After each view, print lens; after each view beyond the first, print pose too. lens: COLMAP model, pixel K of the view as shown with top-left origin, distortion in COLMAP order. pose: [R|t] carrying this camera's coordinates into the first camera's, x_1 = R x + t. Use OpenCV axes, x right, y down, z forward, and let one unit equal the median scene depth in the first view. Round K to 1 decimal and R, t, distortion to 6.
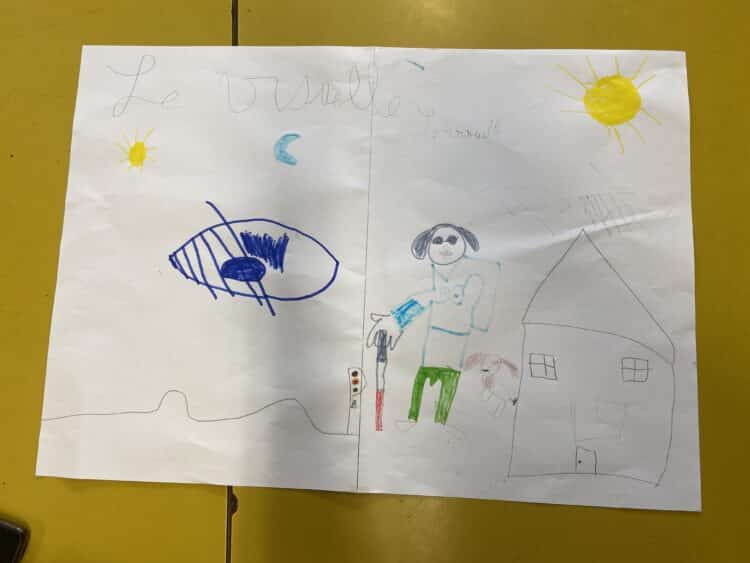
lens RADIAL K [[562.5, 0, 373.2], [0, 562.5, 279.0], [0, 0, 1]] dist [0.086986, -0.045511]
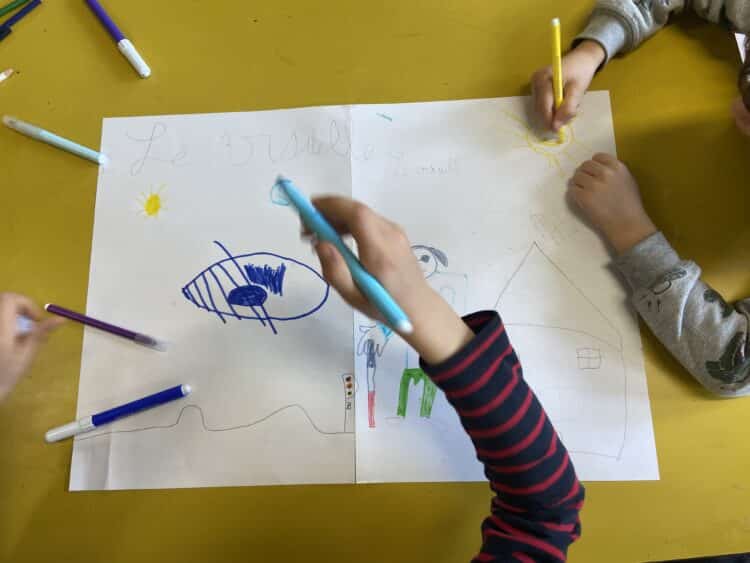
lens RADIAL K [[562.5, 0, 379.1], [0, 562.5, 284.1], [0, 0, 1]] dist [0.086986, -0.045511]
pose [[0.996833, -0.063532, 0.047836, -0.014499], [0.063517, 0.997979, 0.001827, -0.026065], [-0.047856, 0.001217, 0.998854, -0.167623]]
